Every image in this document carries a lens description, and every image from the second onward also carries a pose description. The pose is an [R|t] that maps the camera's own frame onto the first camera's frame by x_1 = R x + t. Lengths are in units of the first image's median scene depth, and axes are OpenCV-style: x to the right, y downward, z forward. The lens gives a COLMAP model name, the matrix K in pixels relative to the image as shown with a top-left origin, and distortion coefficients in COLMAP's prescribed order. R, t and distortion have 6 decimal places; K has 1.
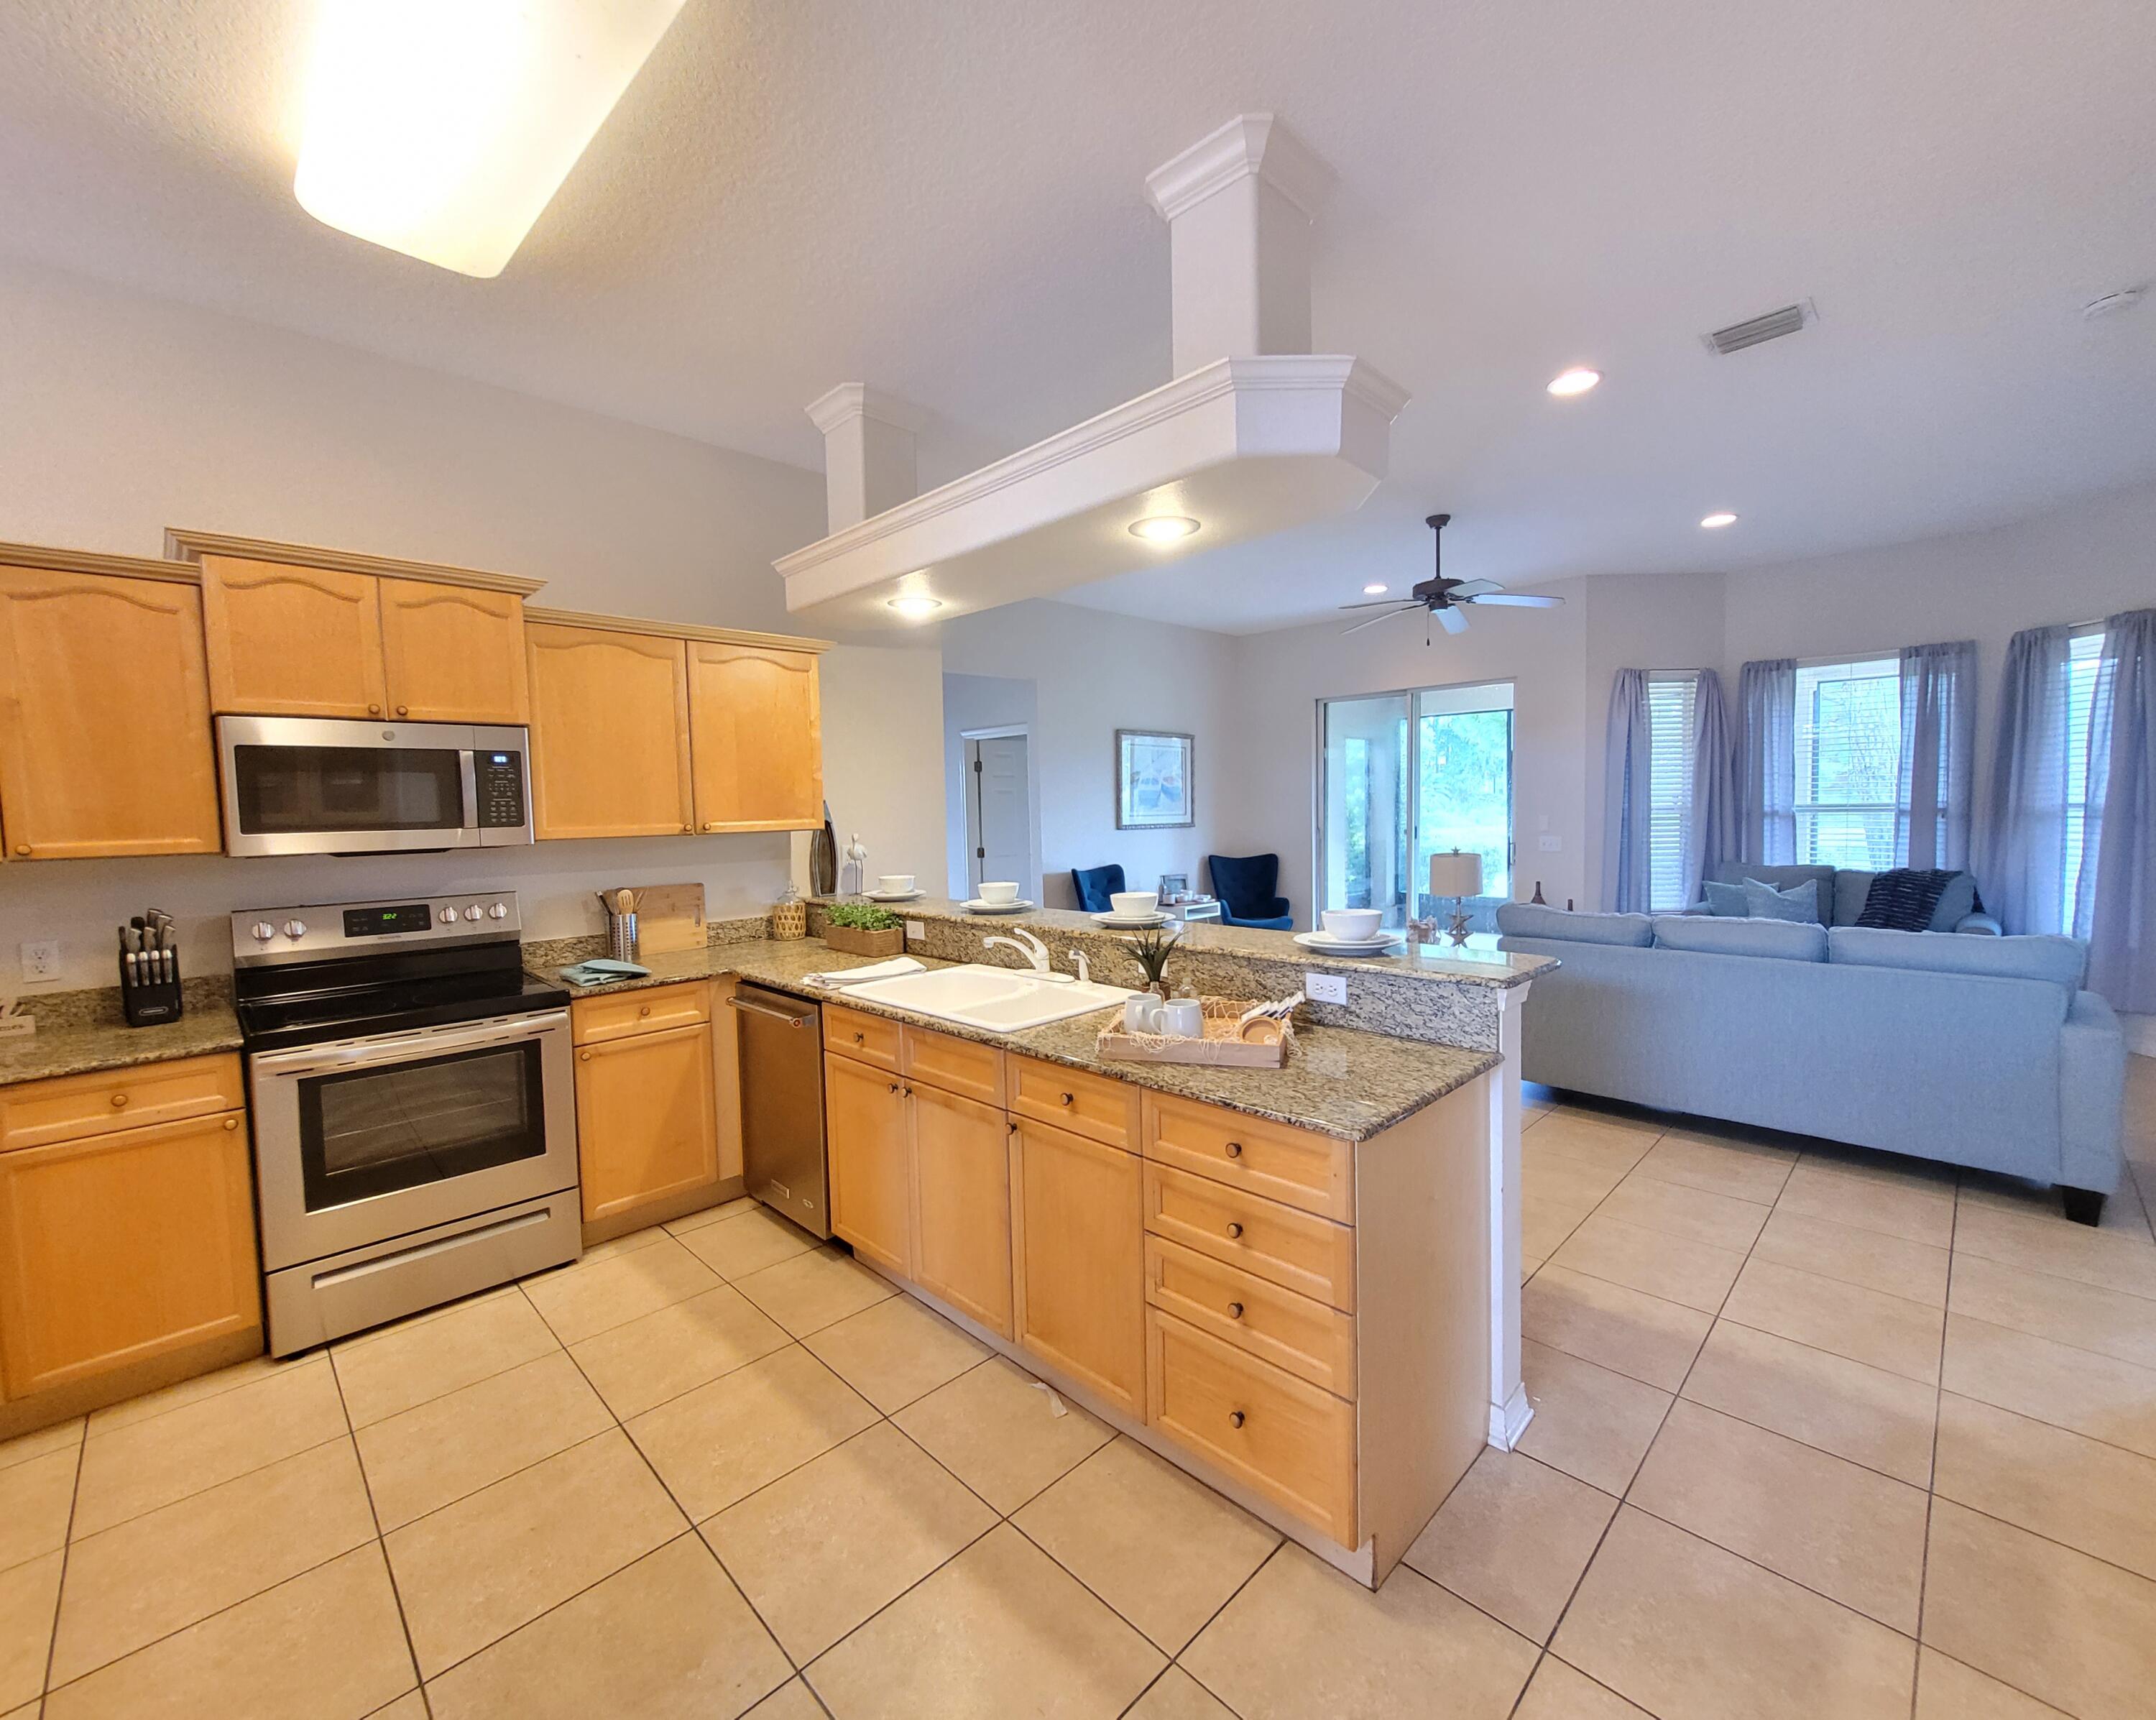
lens RADIAL K [[897.6, 0, 1106.7], [0, 897.6, 856.7], [0, 0, 1]] dist [0.000096, -0.001414]
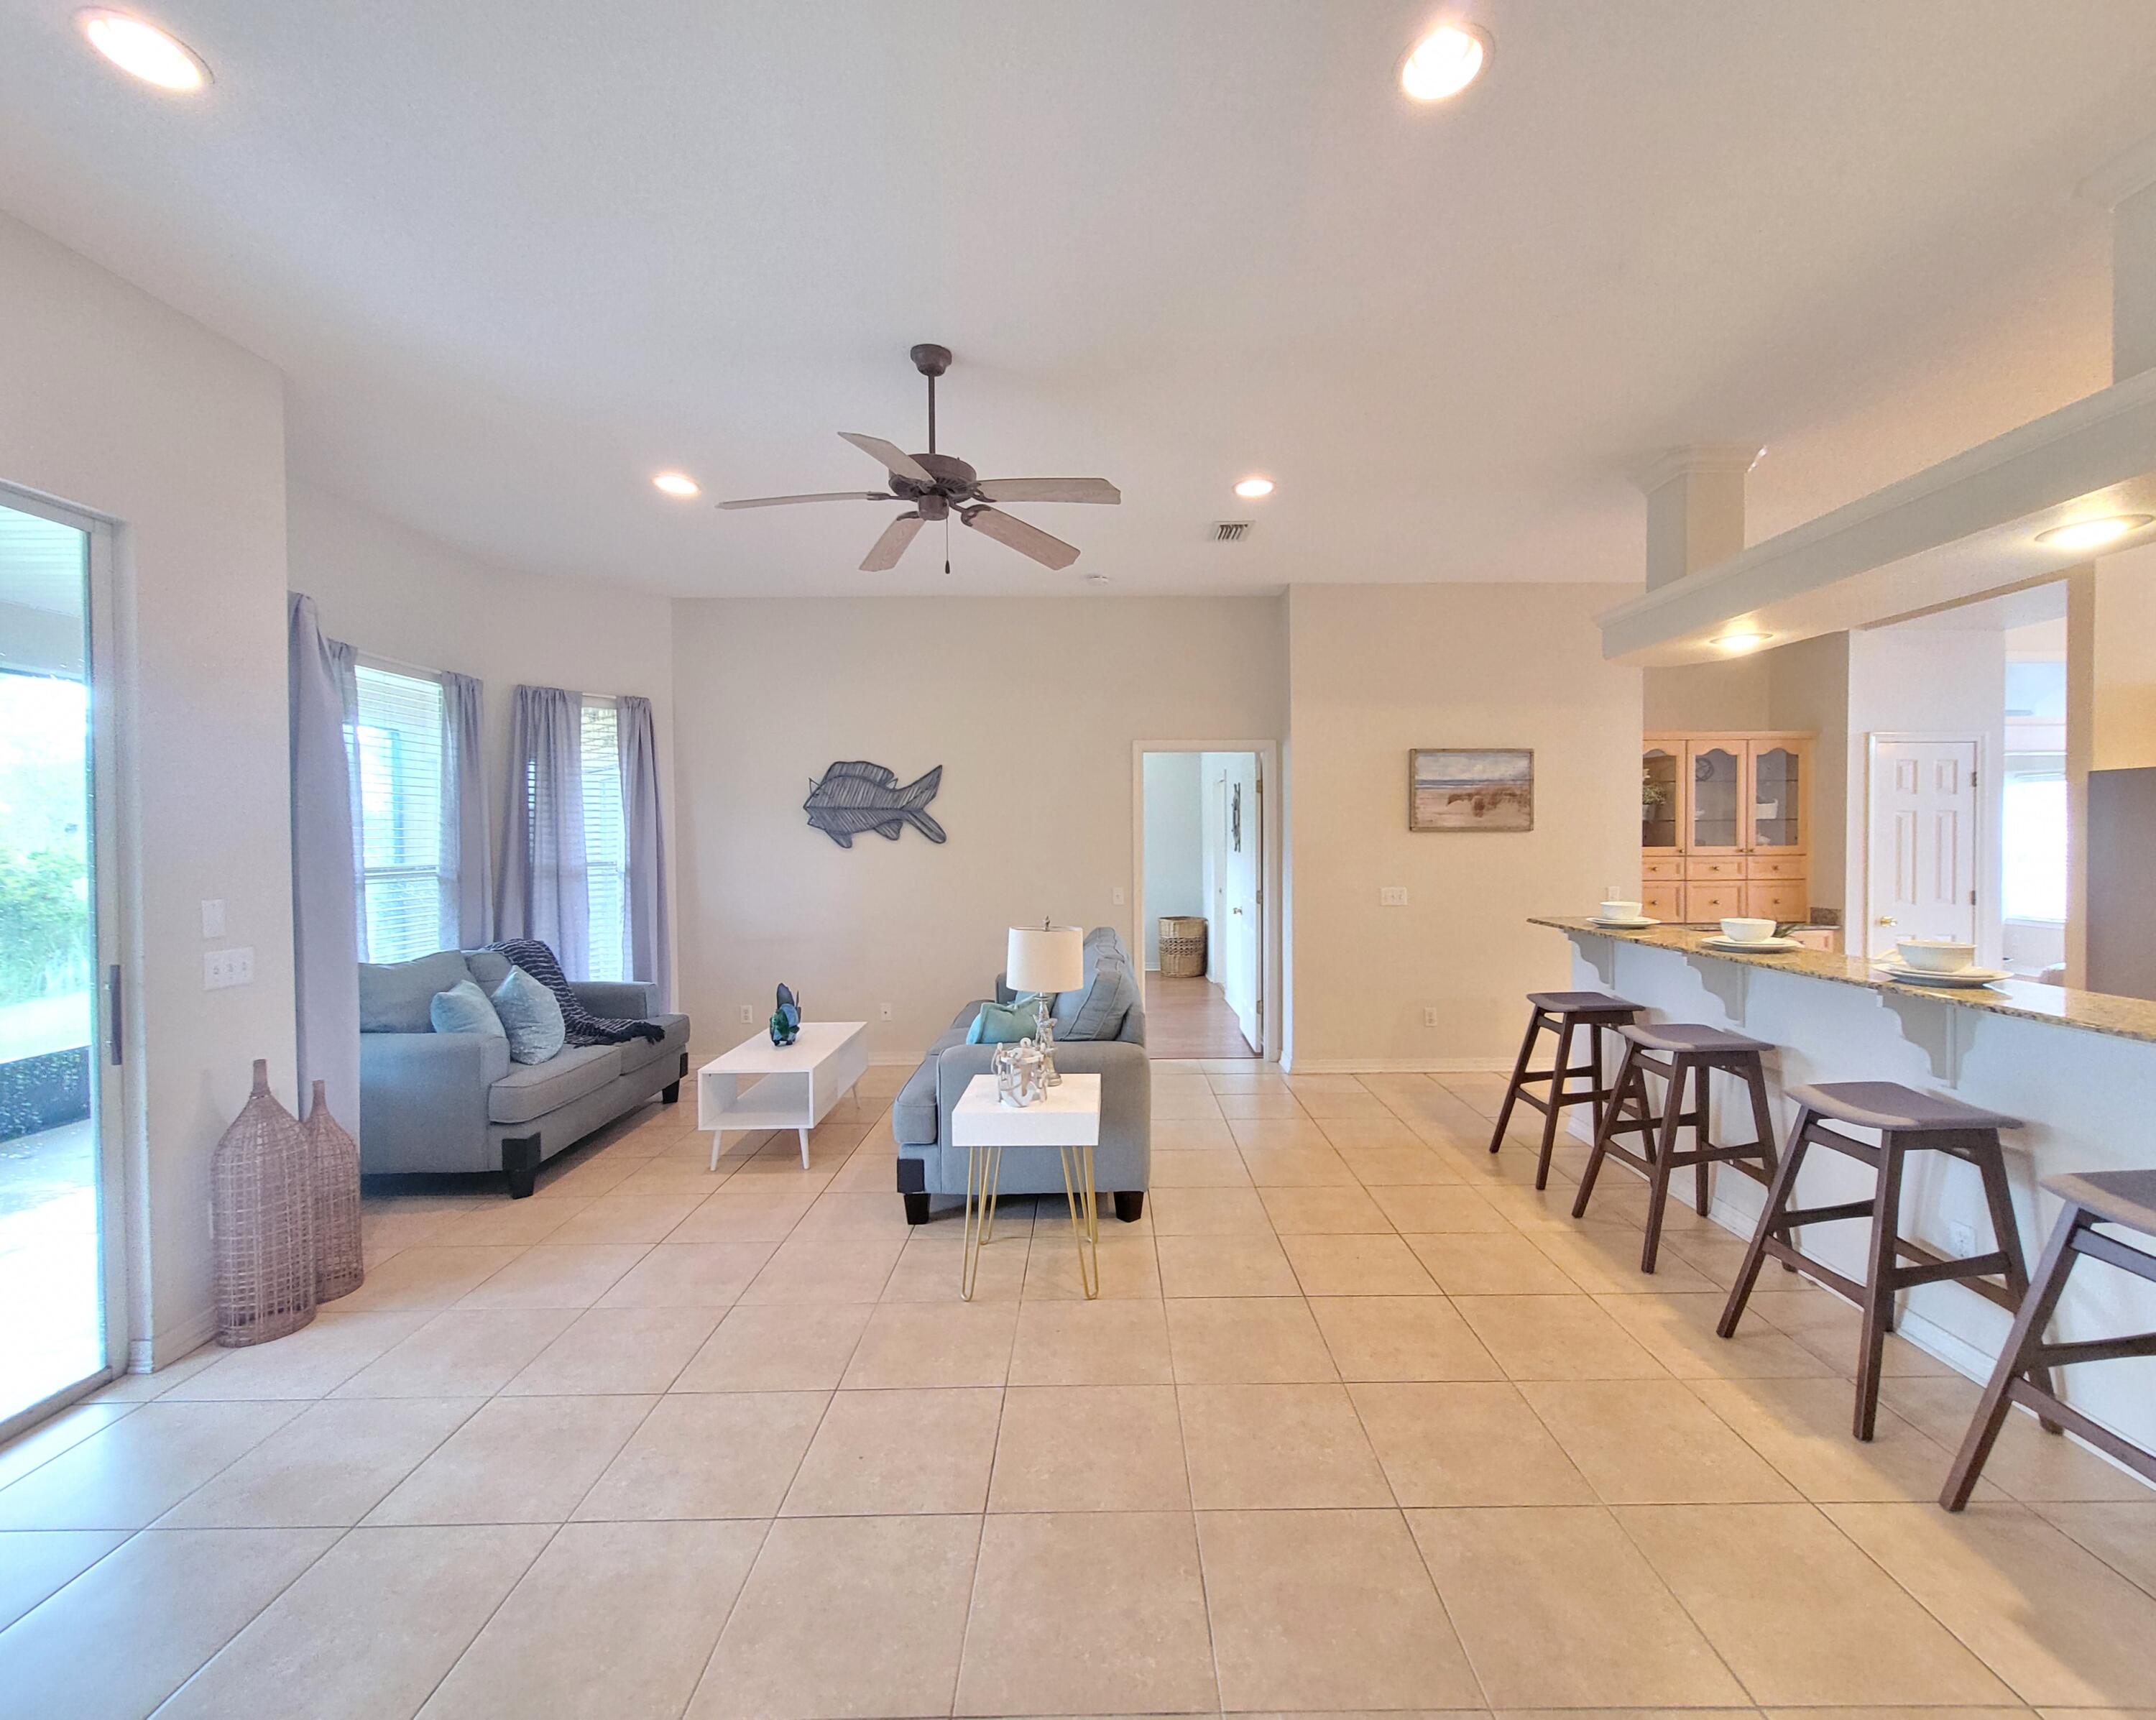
lens RADIAL K [[897.6, 0, 1105.1], [0, 897.6, 850.0], [0, 0, 1]] dist [0.000096, -0.001414]
pose [[-0.713007, 0.014958, 0.700998, -0.110301], [0.063197, 0.997074, 0.043003, -0.085675], [-0.698303, 0.074962, -0.711866, 1.422753]]
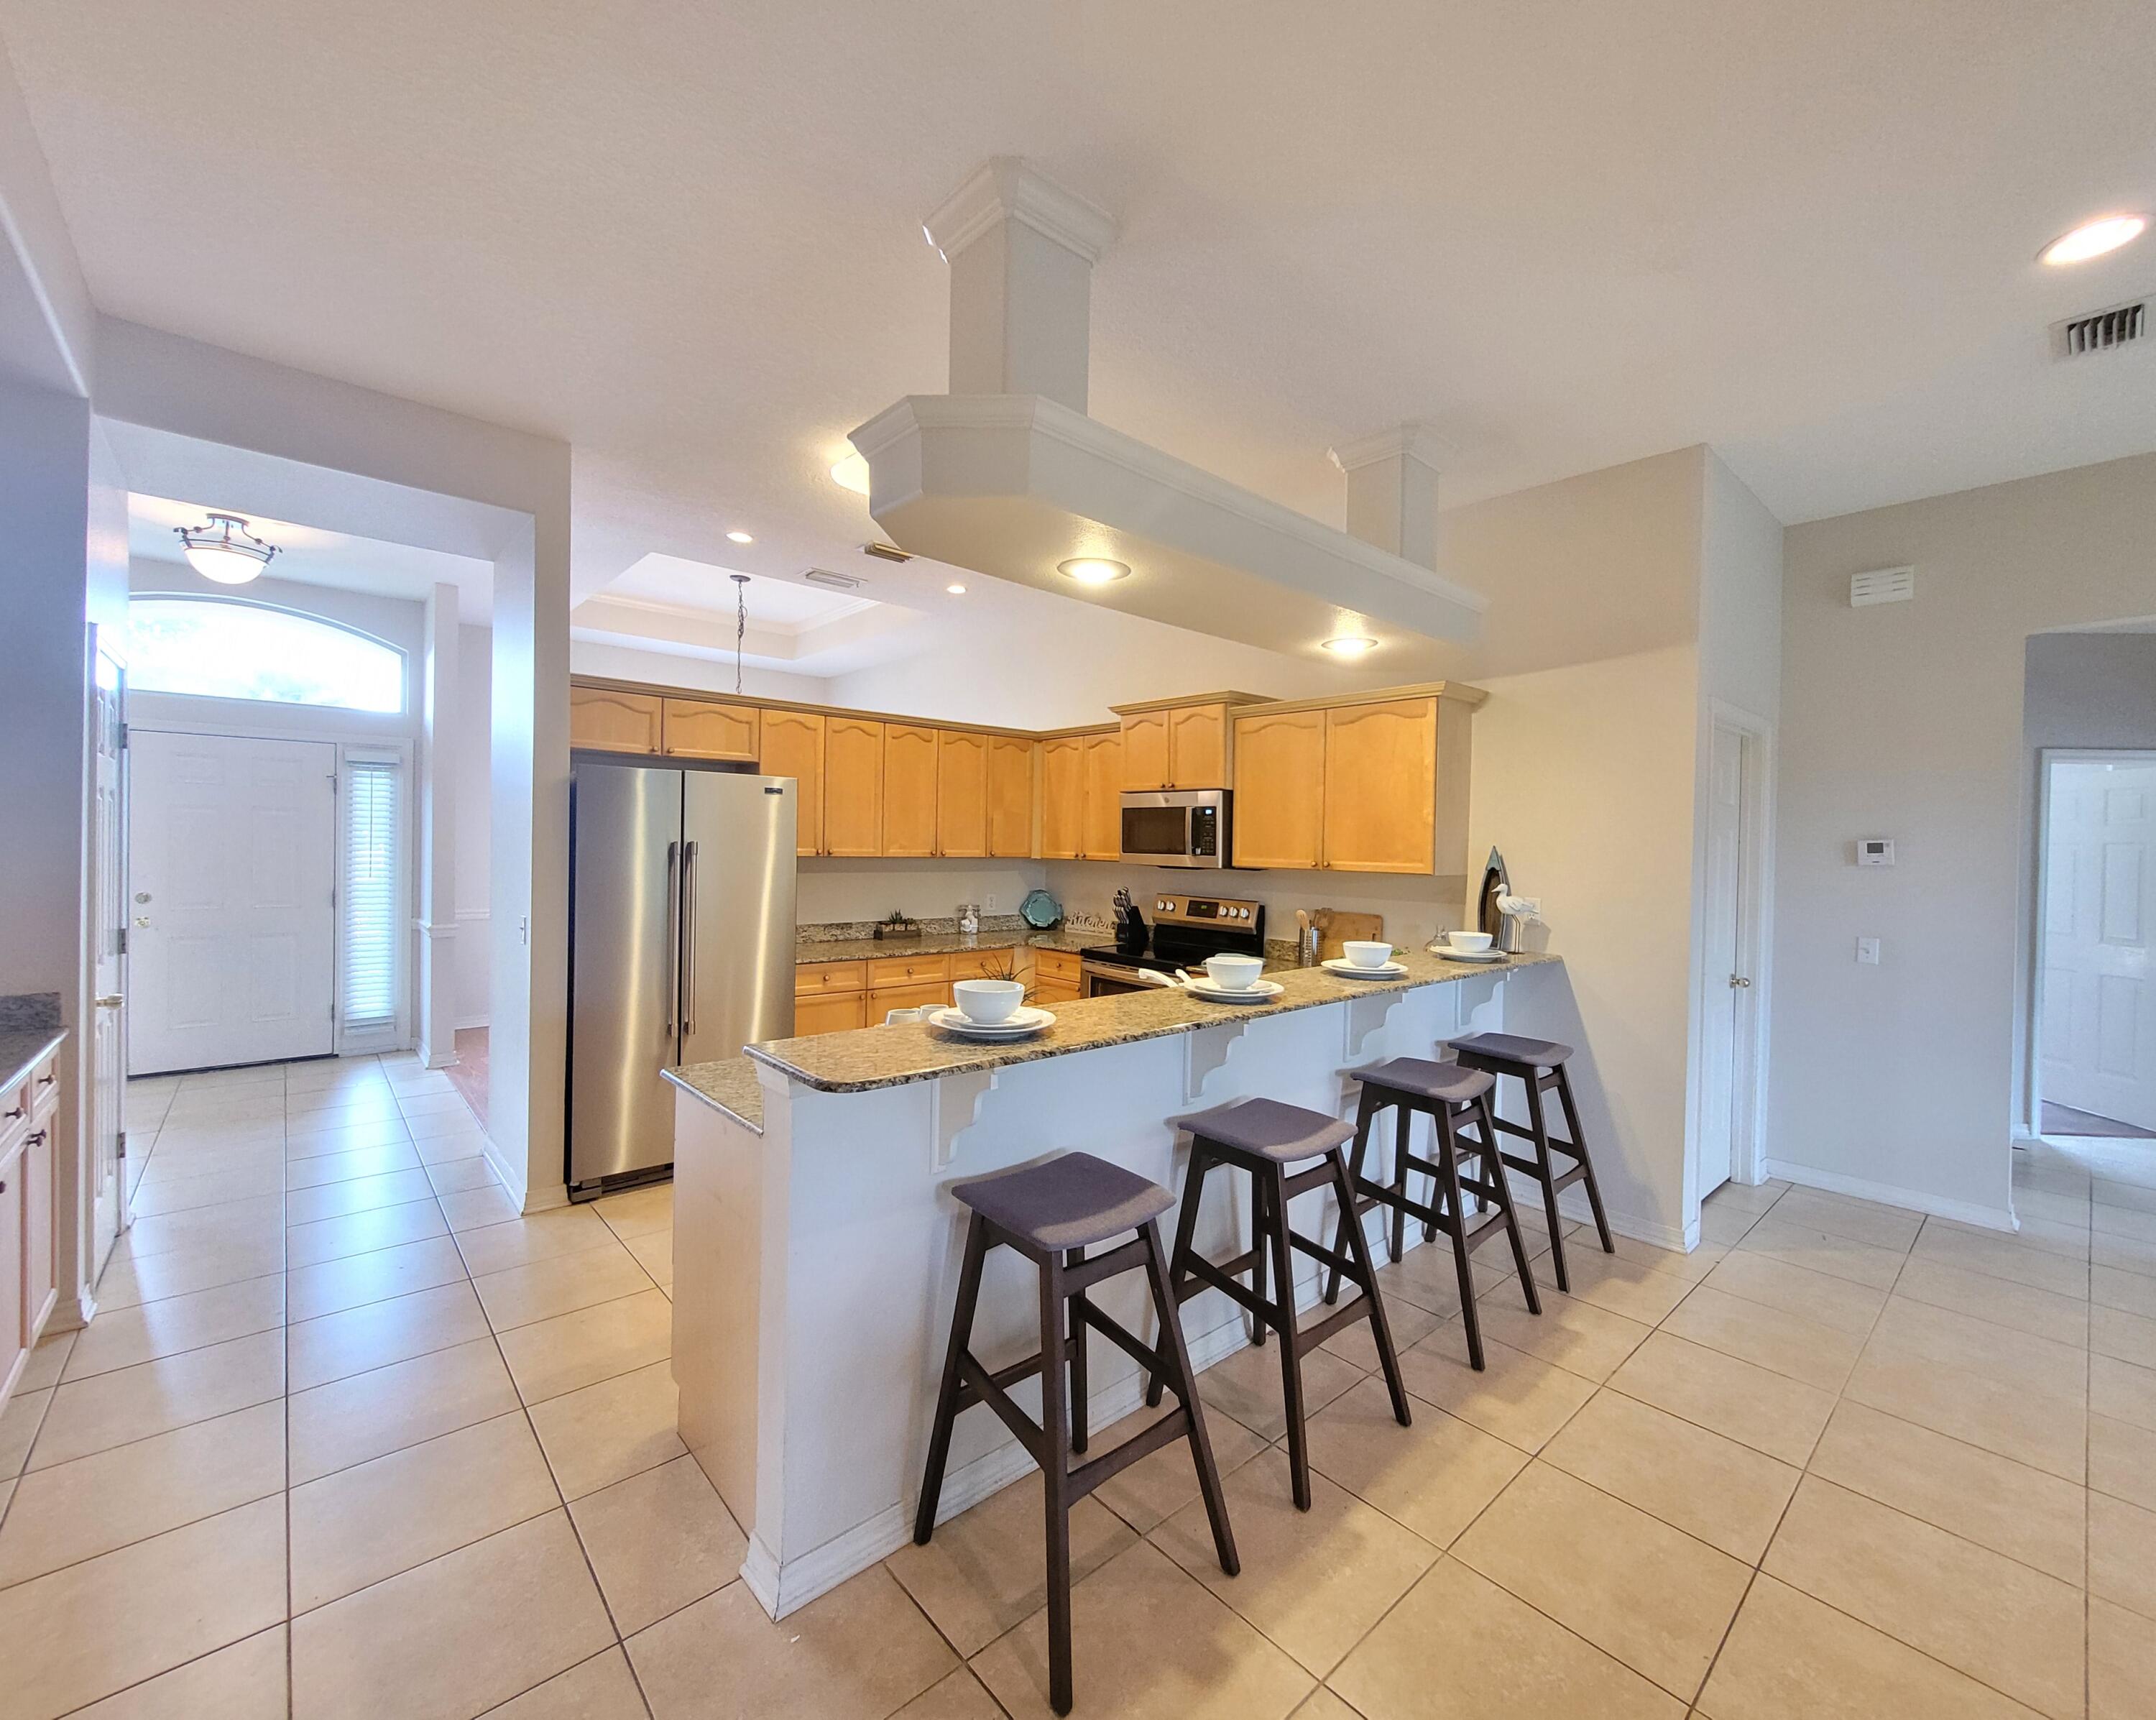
lens RADIAL K [[897.6, 0, 1110.1], [0, 897.6, 854.3], [0, 0, 1]] dist [0.000096, -0.001414]
pose [[-0.054163, 0.034089, -0.997950, 0.548627], [-0.077897, 0.996227, 0.038258, -0.051132], [0.995489, 0.079810, -0.051304, 0.571578]]
